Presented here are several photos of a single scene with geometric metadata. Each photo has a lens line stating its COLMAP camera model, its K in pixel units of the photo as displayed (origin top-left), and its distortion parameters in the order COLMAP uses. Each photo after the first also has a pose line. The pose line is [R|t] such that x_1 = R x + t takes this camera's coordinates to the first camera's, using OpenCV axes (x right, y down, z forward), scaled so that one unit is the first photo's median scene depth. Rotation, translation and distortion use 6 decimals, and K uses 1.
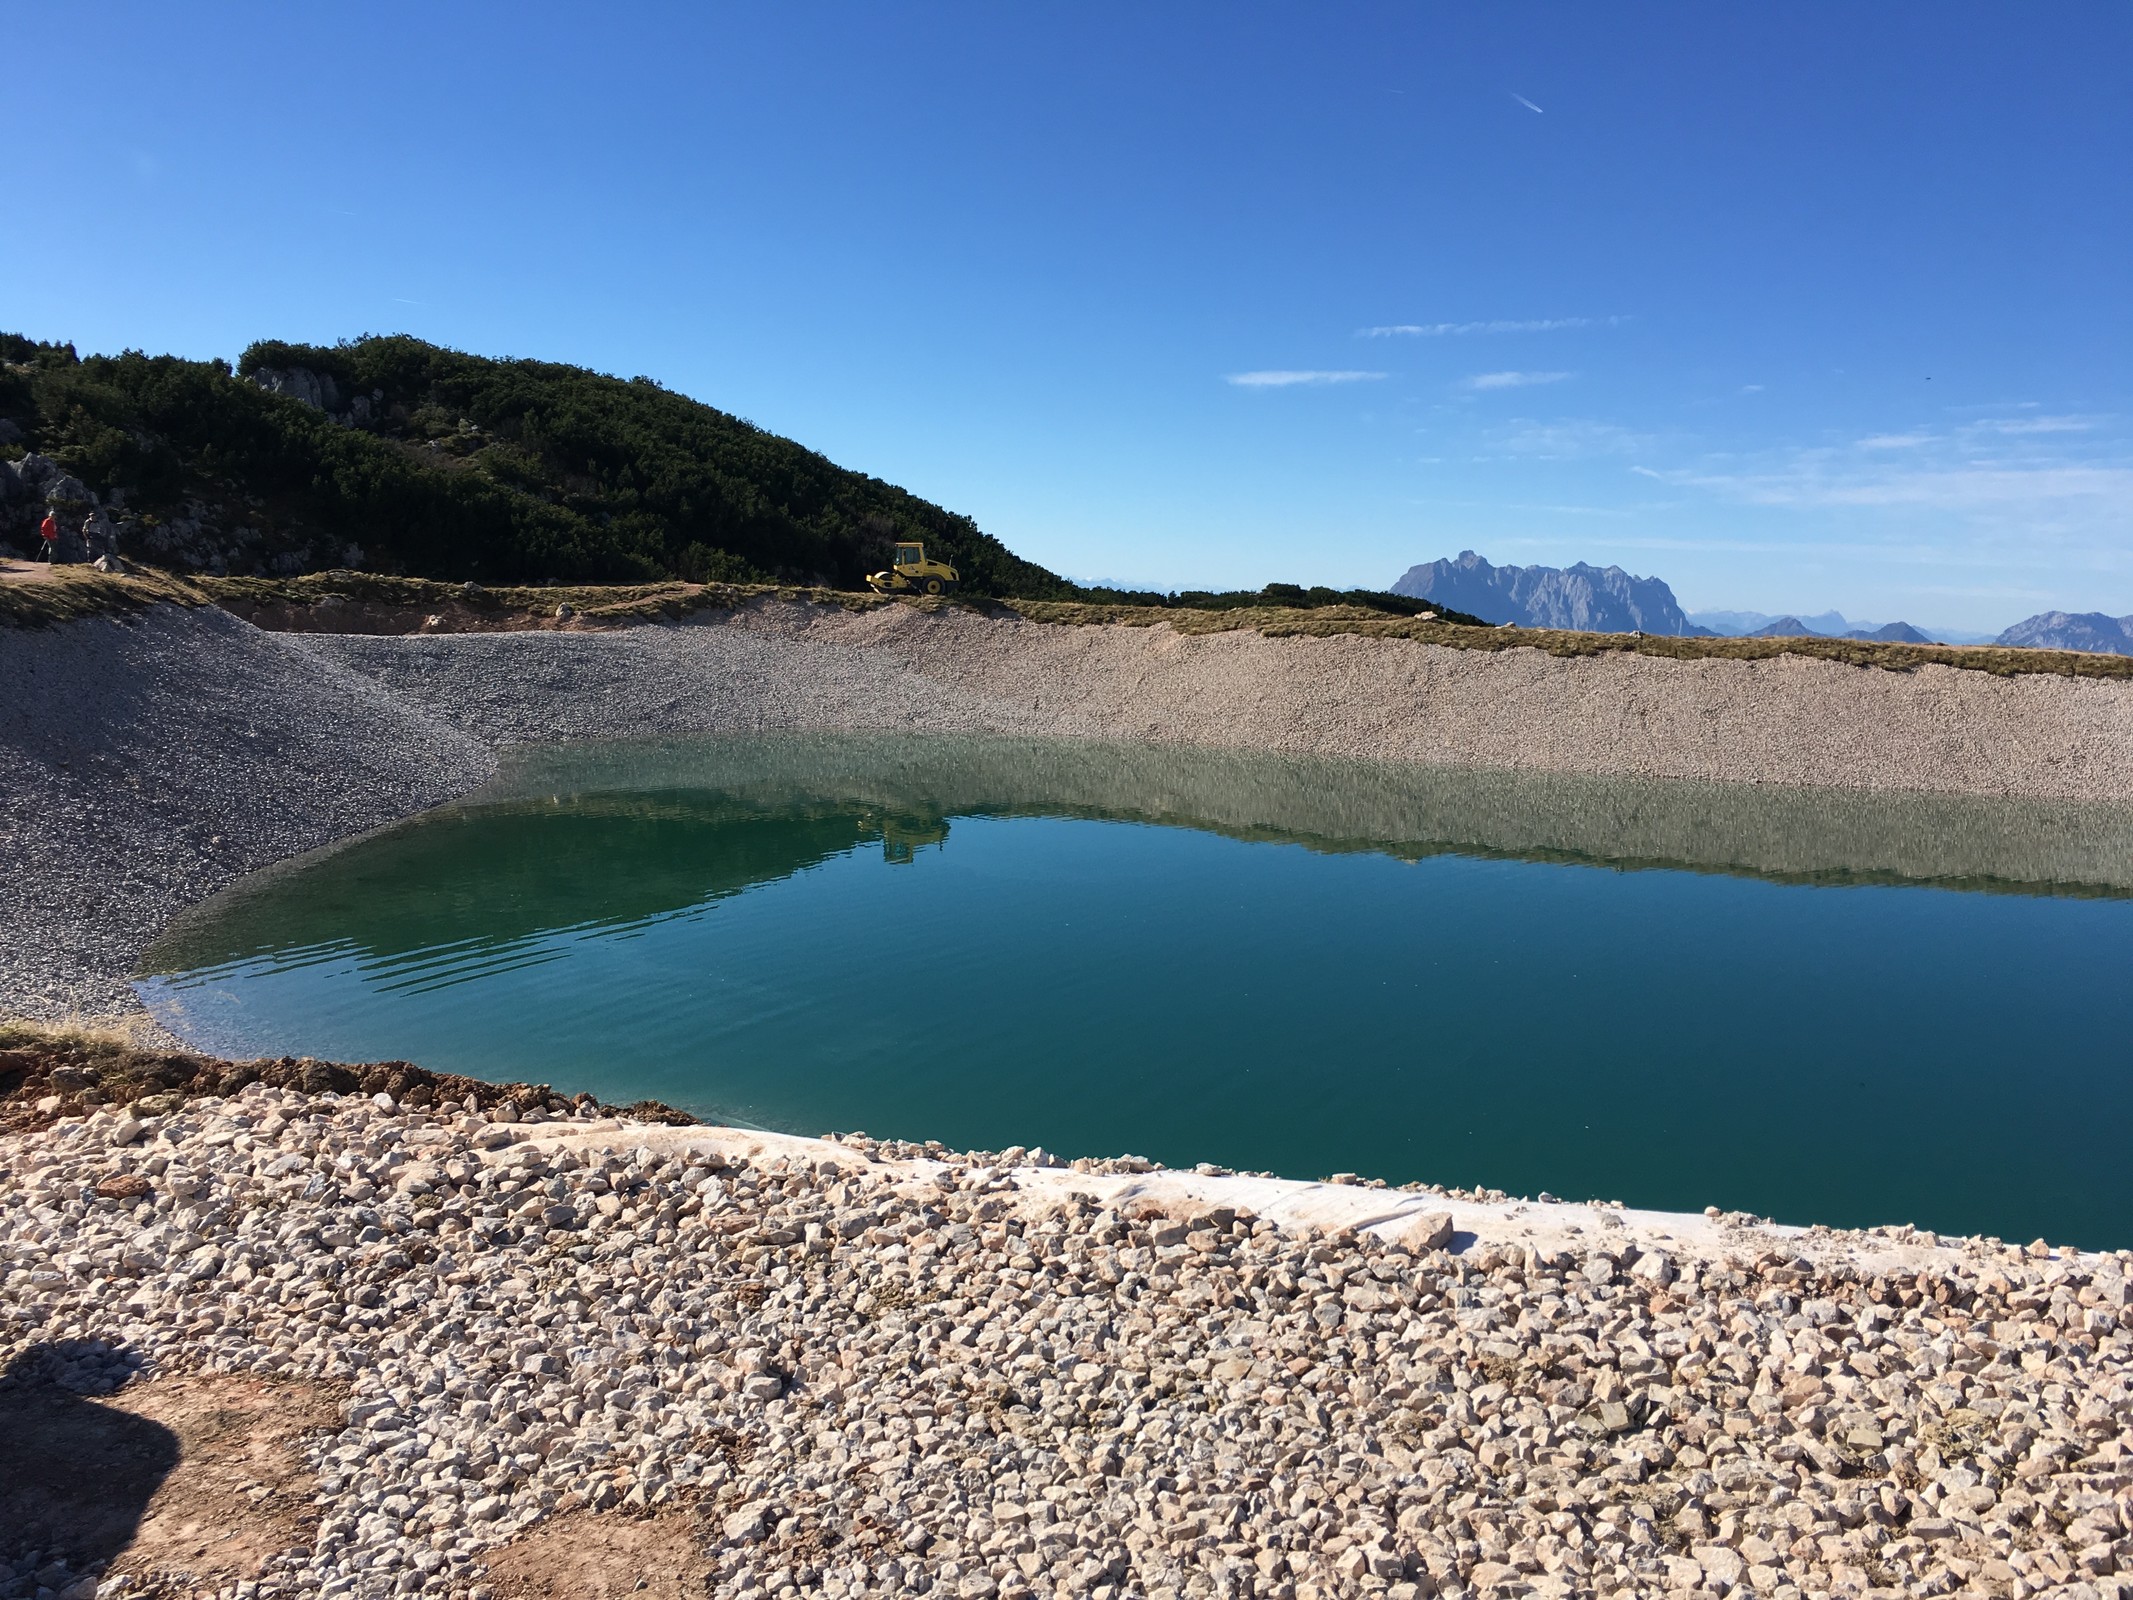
lens RADIAL K [[1823.9, 0, 1050.1], [0, 1823.9, 785.6], [0, 0, 1]] dist [0.067954, -0.074990]
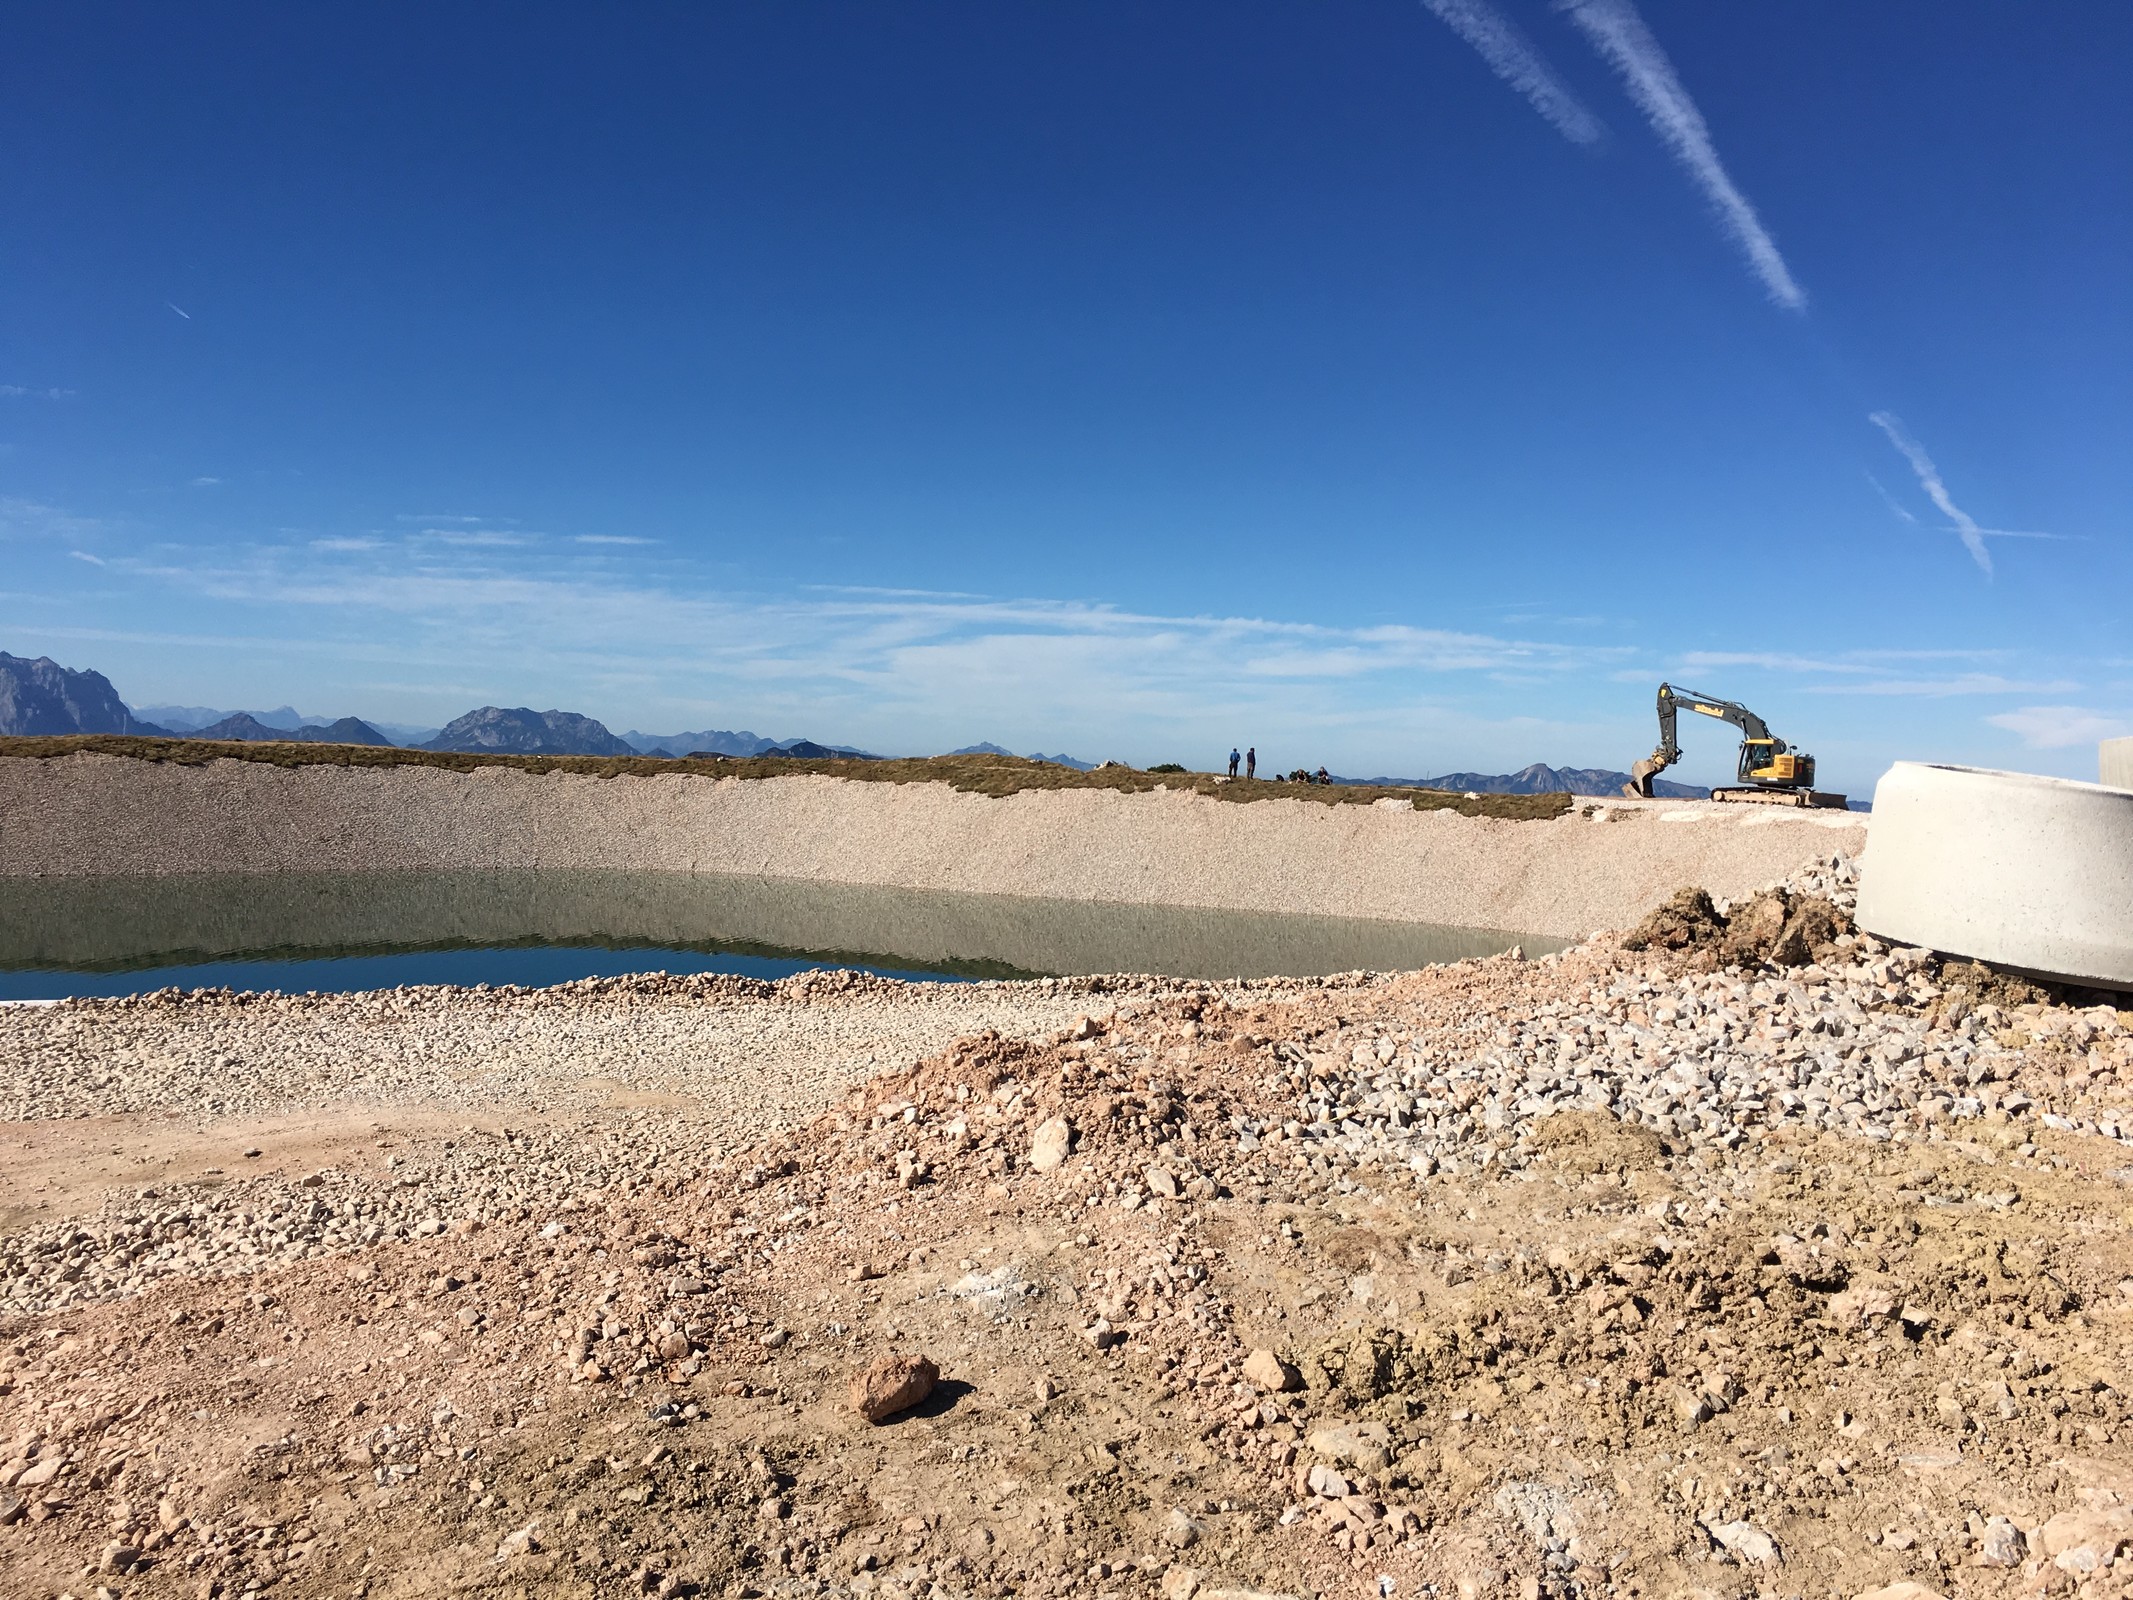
lens RADIAL K [[1823.9, 0, 1060.5], [0, 1823.9, 767.9], [0, 0, 1]] dist [0.067954, -0.074990]
pose [[0.701225, -0.026137, 0.712460, 0.040515], [0.069640, 0.997060, -0.031964, 0.008944], [-0.709530, 0.072029, 0.700984, -0.112566]]
